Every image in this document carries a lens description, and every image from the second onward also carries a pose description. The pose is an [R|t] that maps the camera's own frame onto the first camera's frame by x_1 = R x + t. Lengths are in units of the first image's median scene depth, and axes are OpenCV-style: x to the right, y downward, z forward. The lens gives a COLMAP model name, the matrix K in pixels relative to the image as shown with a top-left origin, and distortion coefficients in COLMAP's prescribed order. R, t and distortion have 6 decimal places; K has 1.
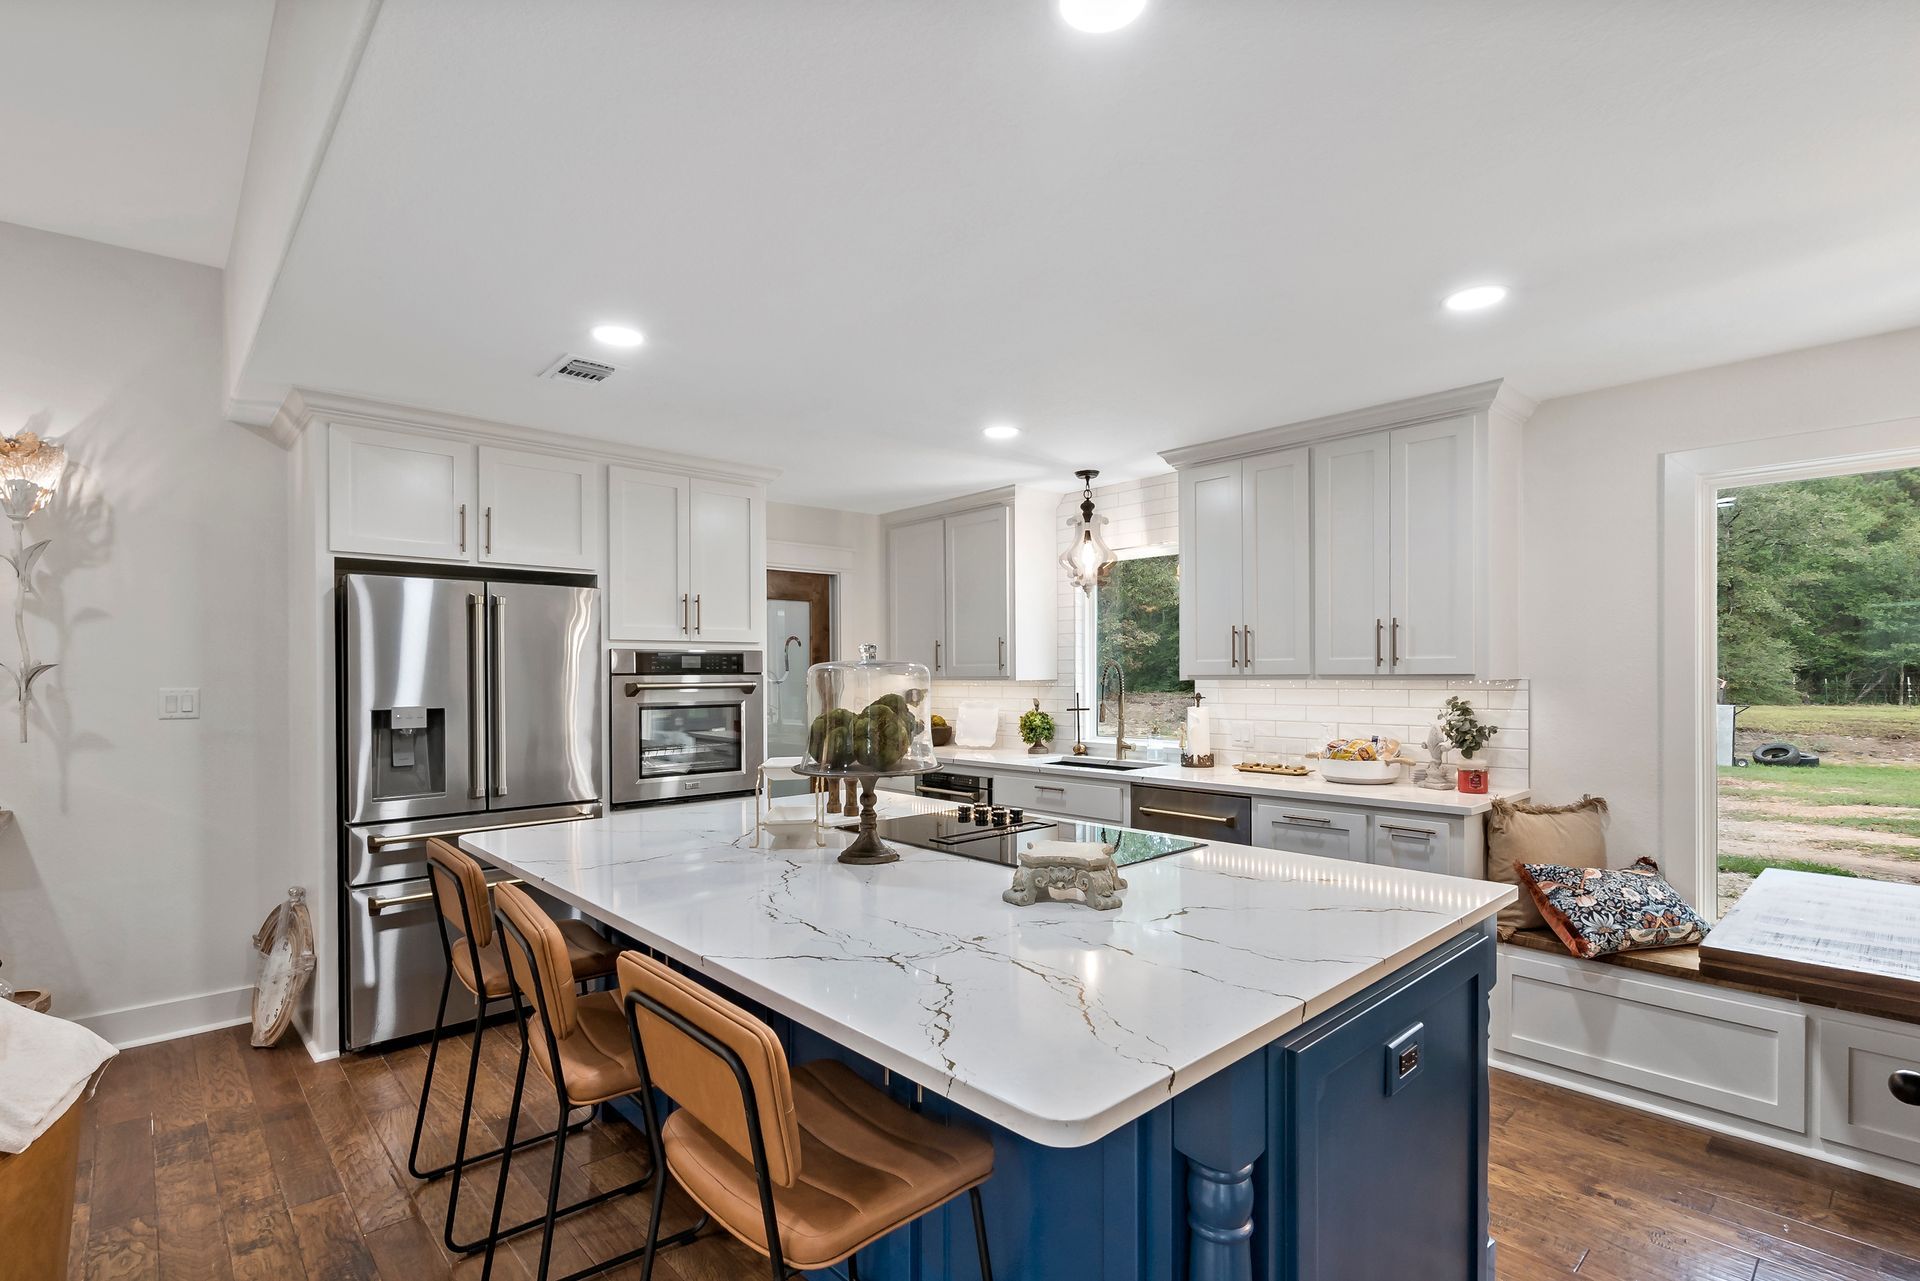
lens RADIAL K [[901.5, 0, 953.2], [0, 901.5, 673.7], [0, 0, 1]] dist [-0.004300, -0.000122]
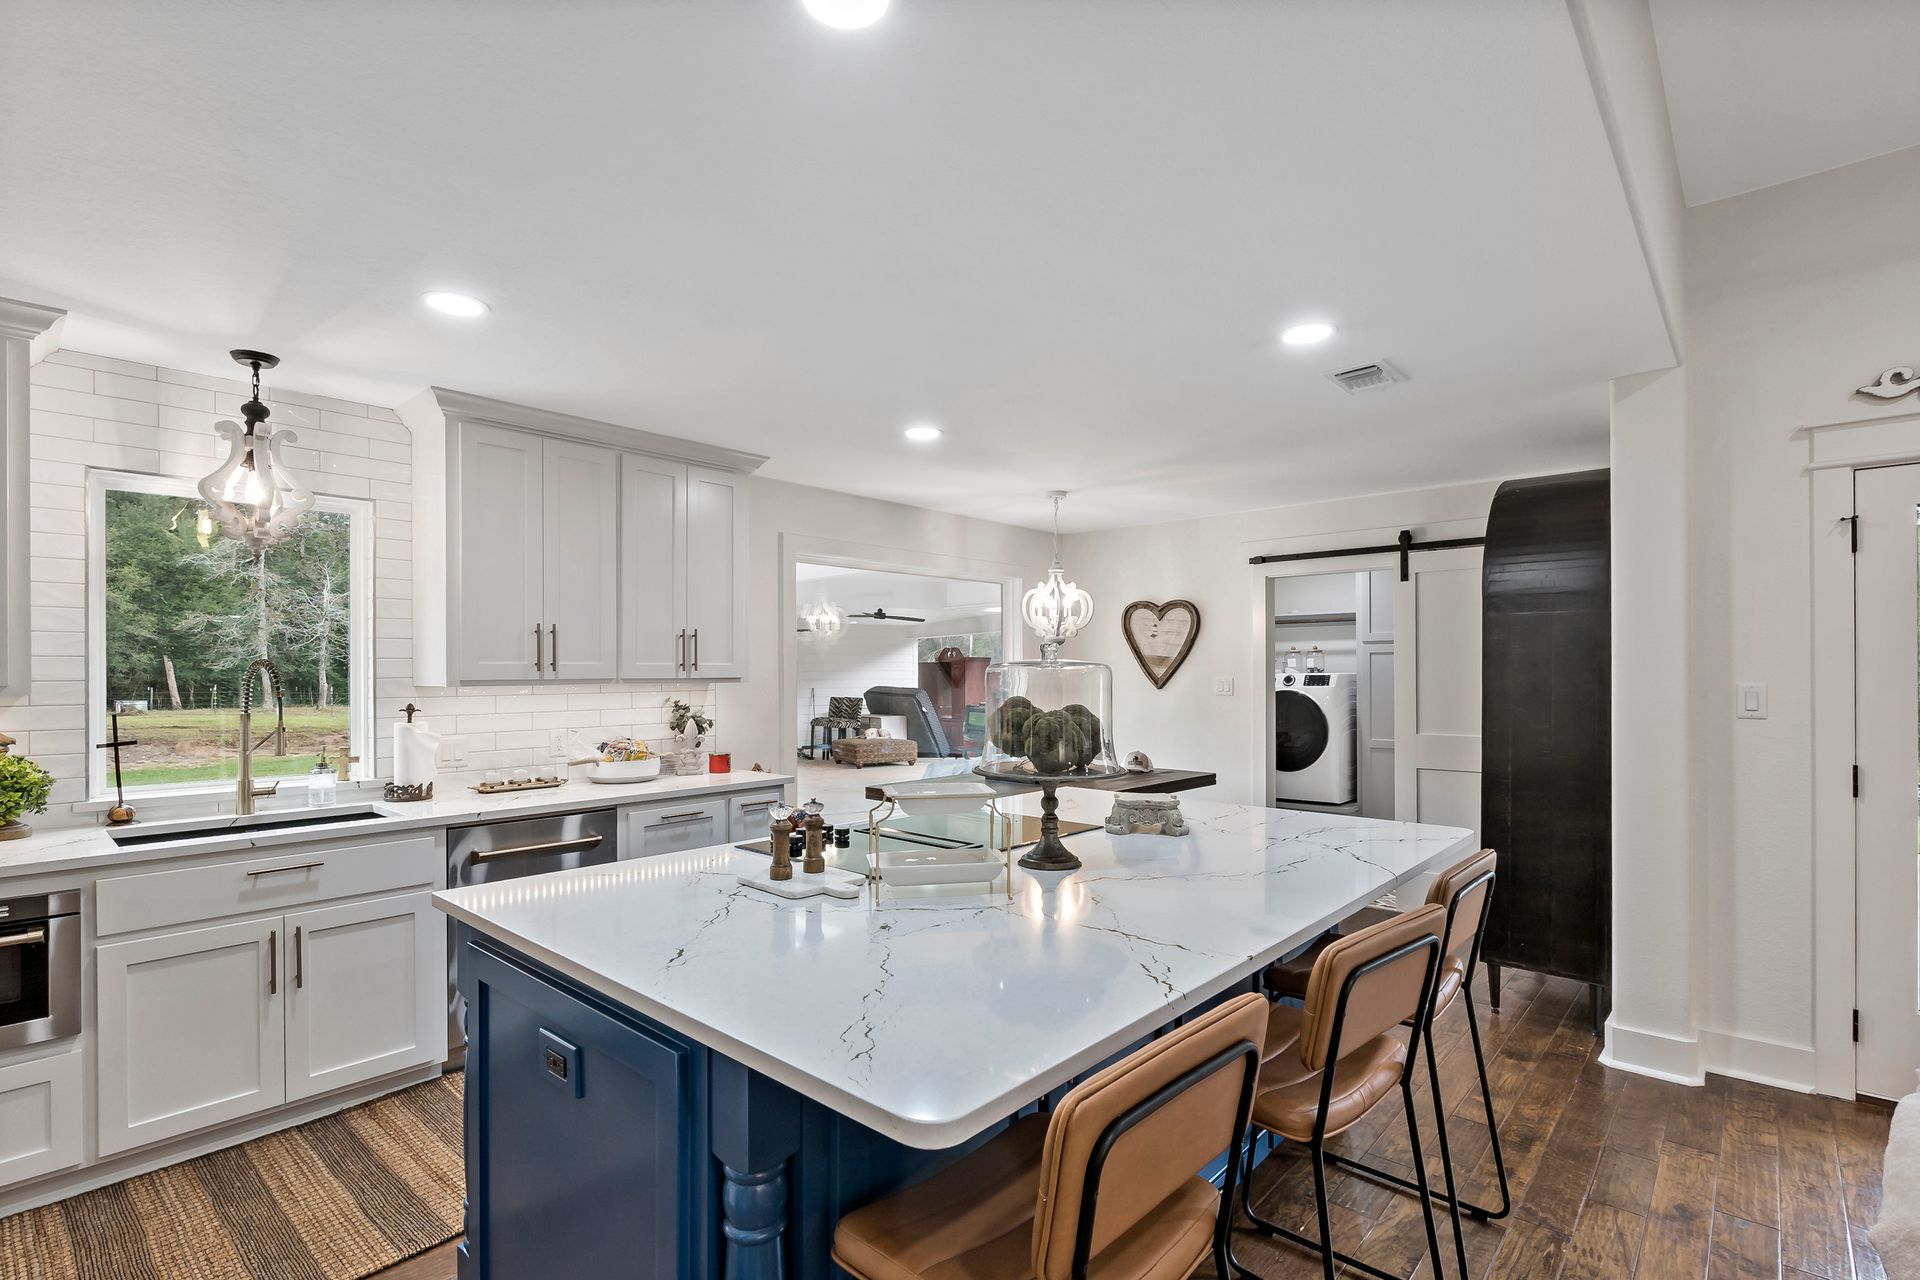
lens RADIAL K [[895.9, 0, 954.7], [0, 895.9, 672.7], [0, 0, 1]] dist [-0.004389, -0.000694]
pose [[-0.091847, 0.006556, 0.995752, -0.566489], [0.006604, 0.999960, -0.005974, 0.002142], [-0.995751, 0.006027, -0.091887, 0.640838]]
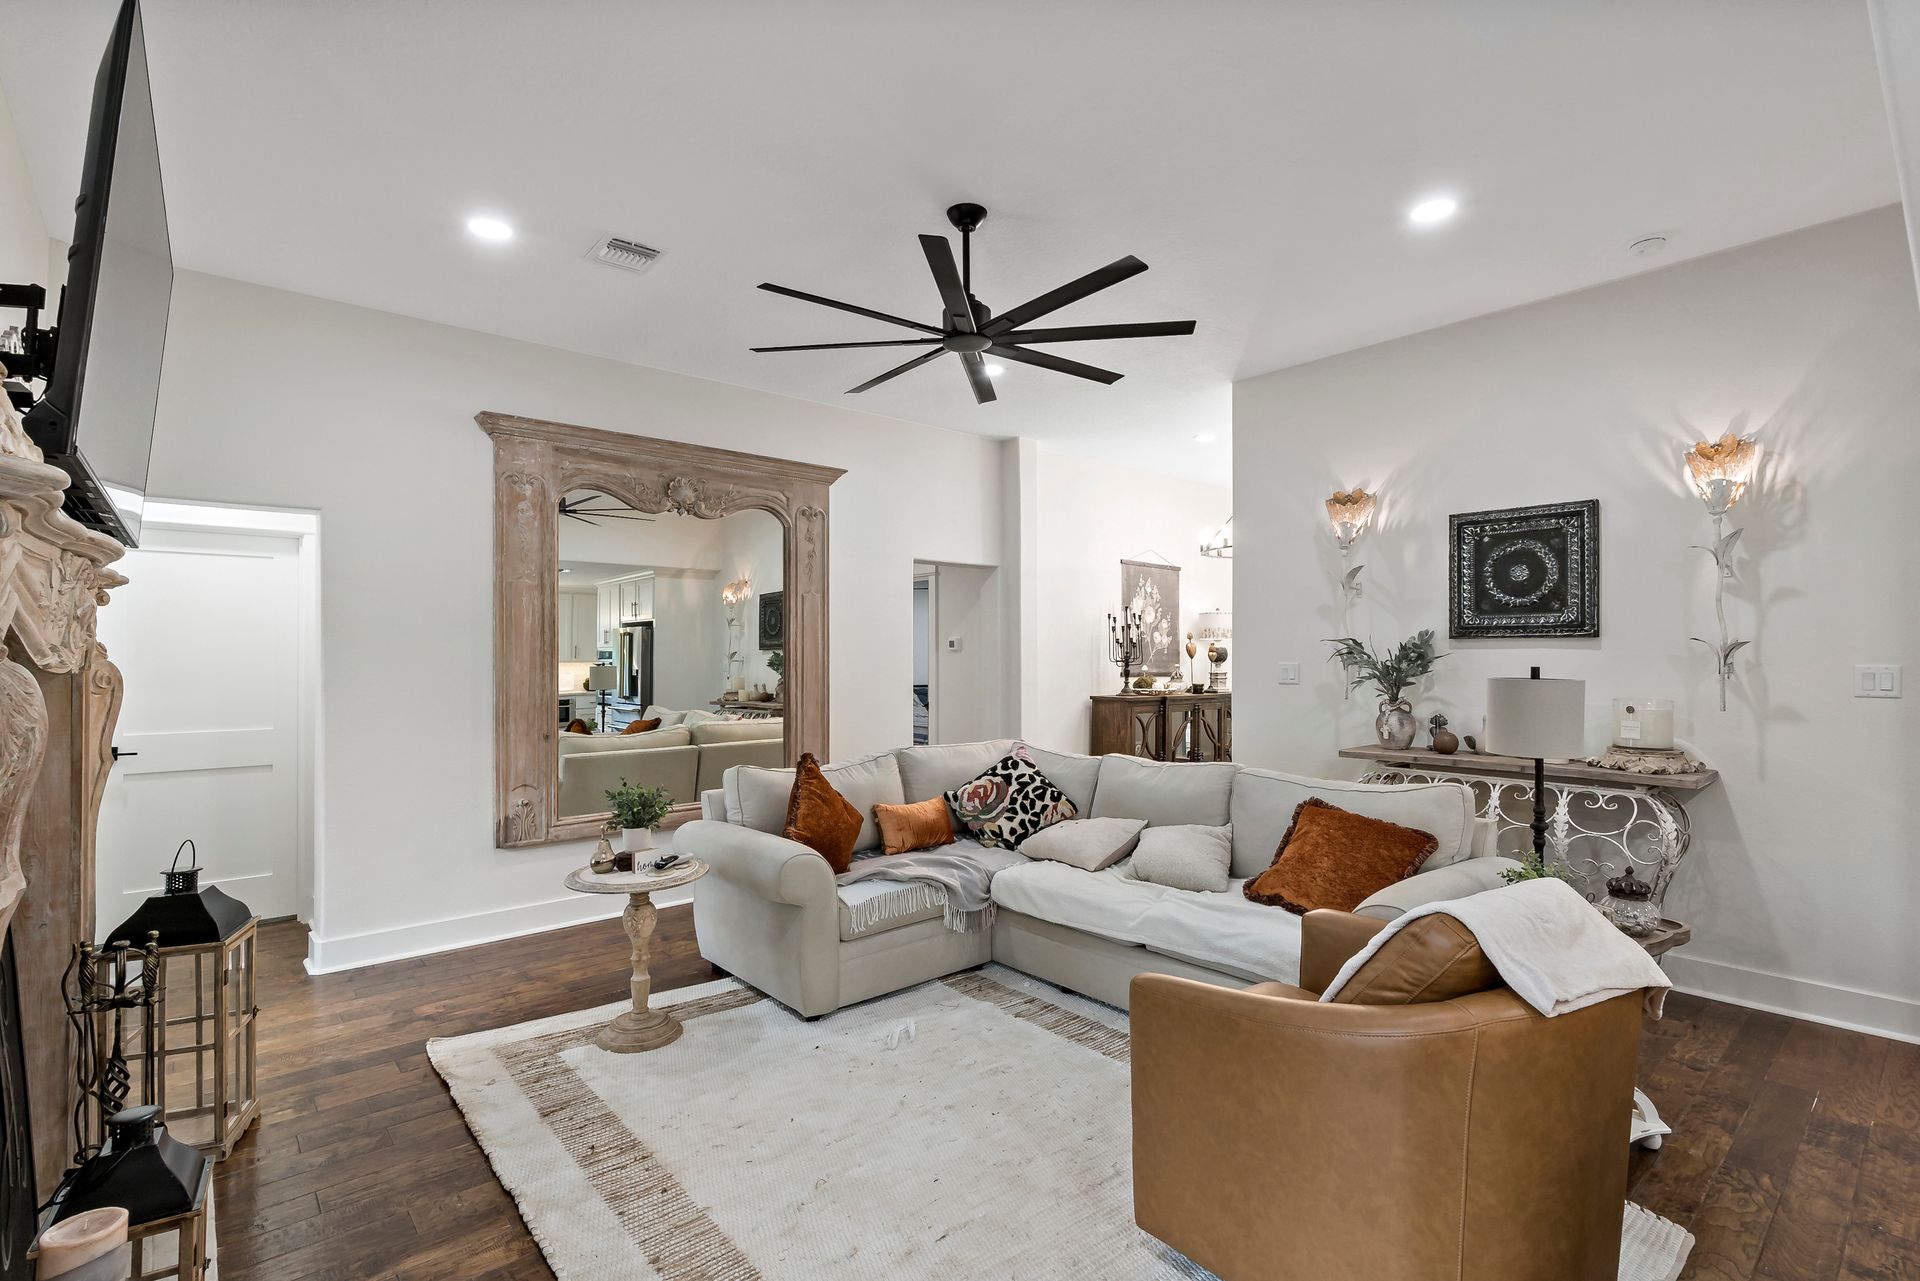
lens RADIAL K [[891.8, 0, 951.6], [0, 891.8, 642.9], [0, 0, 1]] dist [-0.002801, -0.000274]
pose [[-0.028960, -0.008810, -0.999542, 0.081471], [0.003032, 0.999956, -0.008901, -0.001335], [0.999576, -0.003289, -0.028932, 0.045984]]
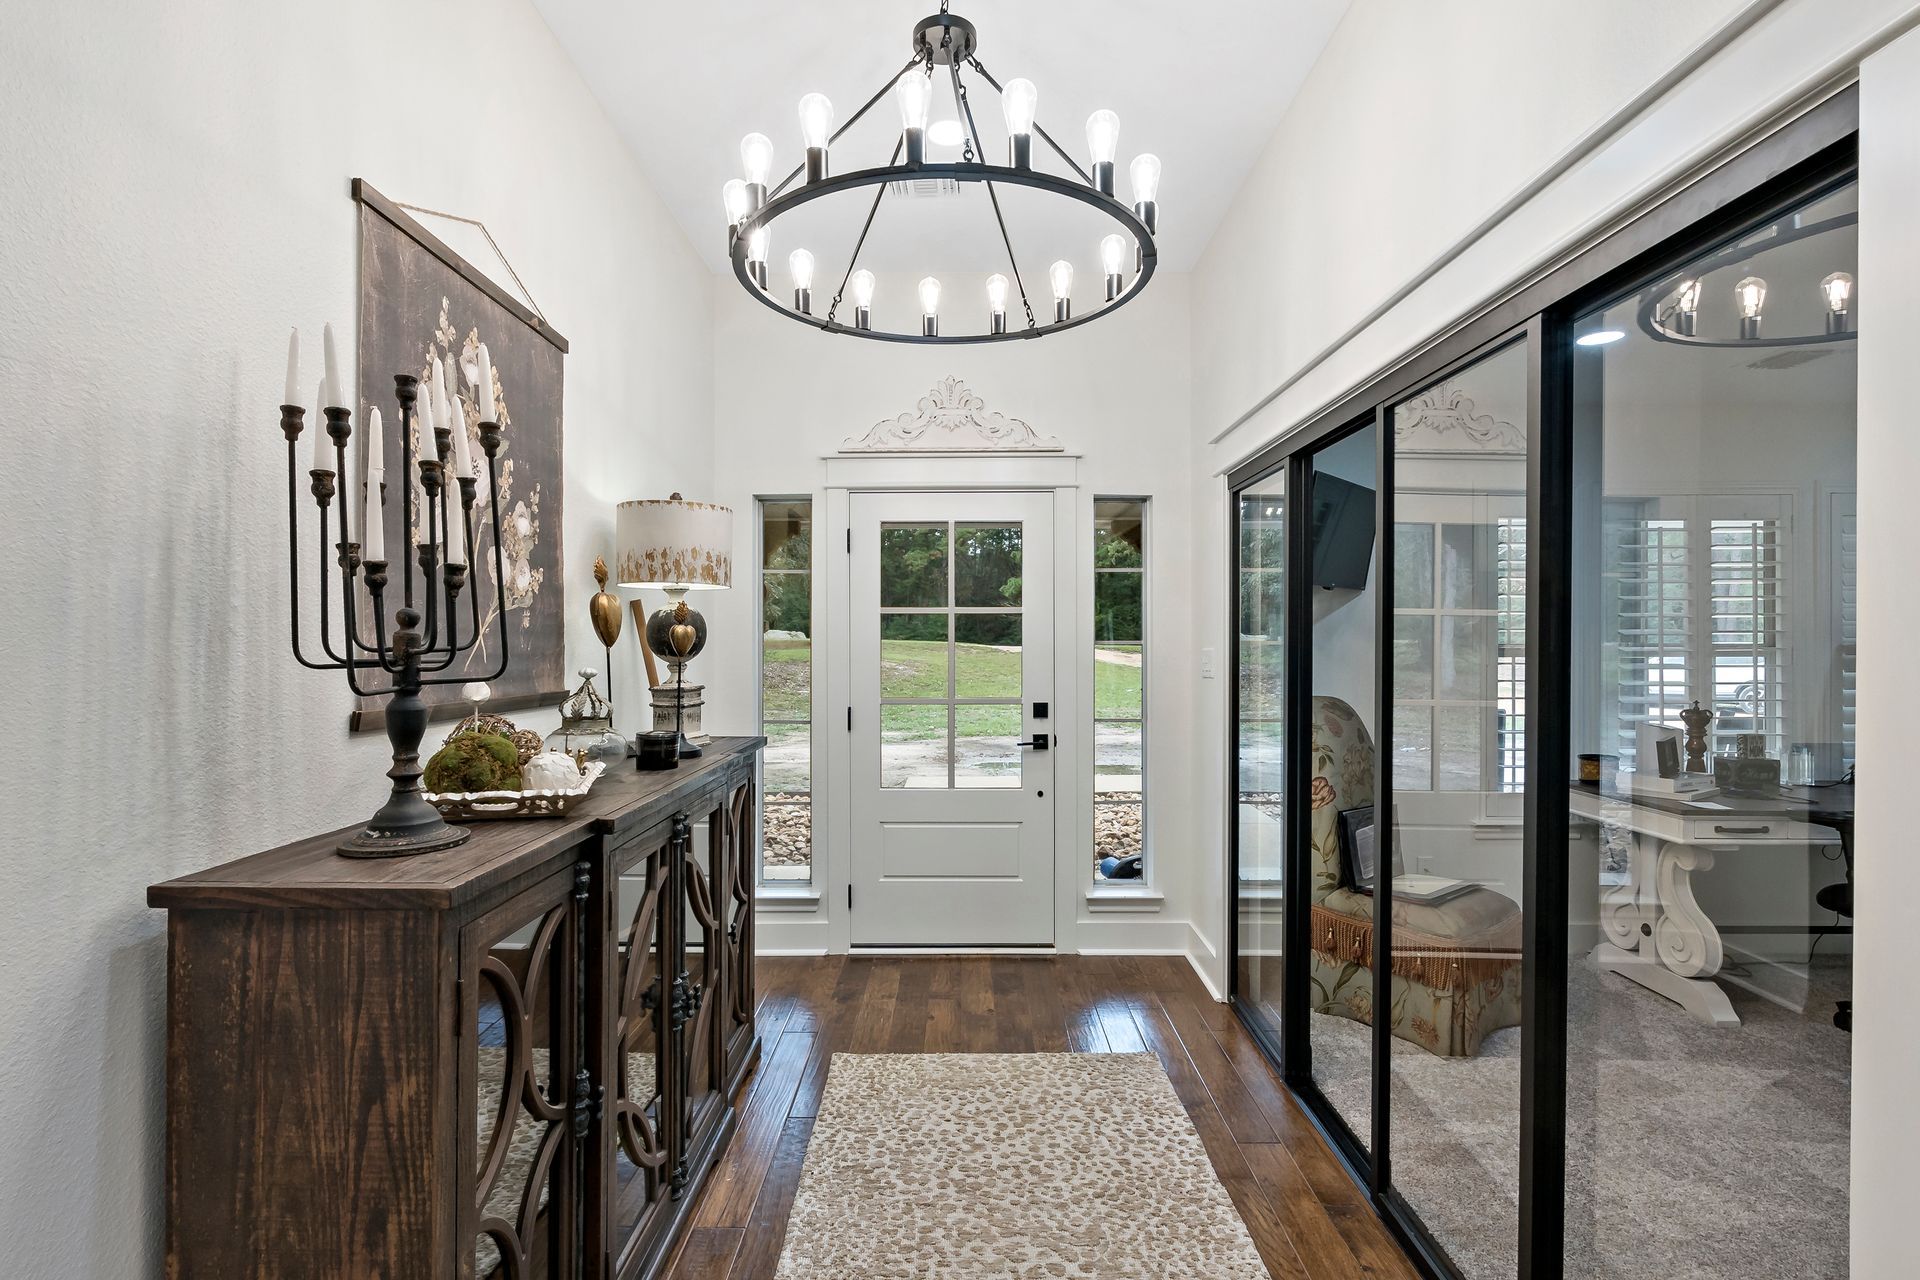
lens RADIAL K [[891.8, 0, 951.6], [0, 891.8, 642.4], [0, 0, 1]] dist [-0.002801, -0.000274]
pose [[0.729707, 0.012381, -0.683647, -1.309144], [-0.005196, 0.999908, 0.012562, 0.006453], [0.683740, -0.005614, 0.729704, 0.236324]]
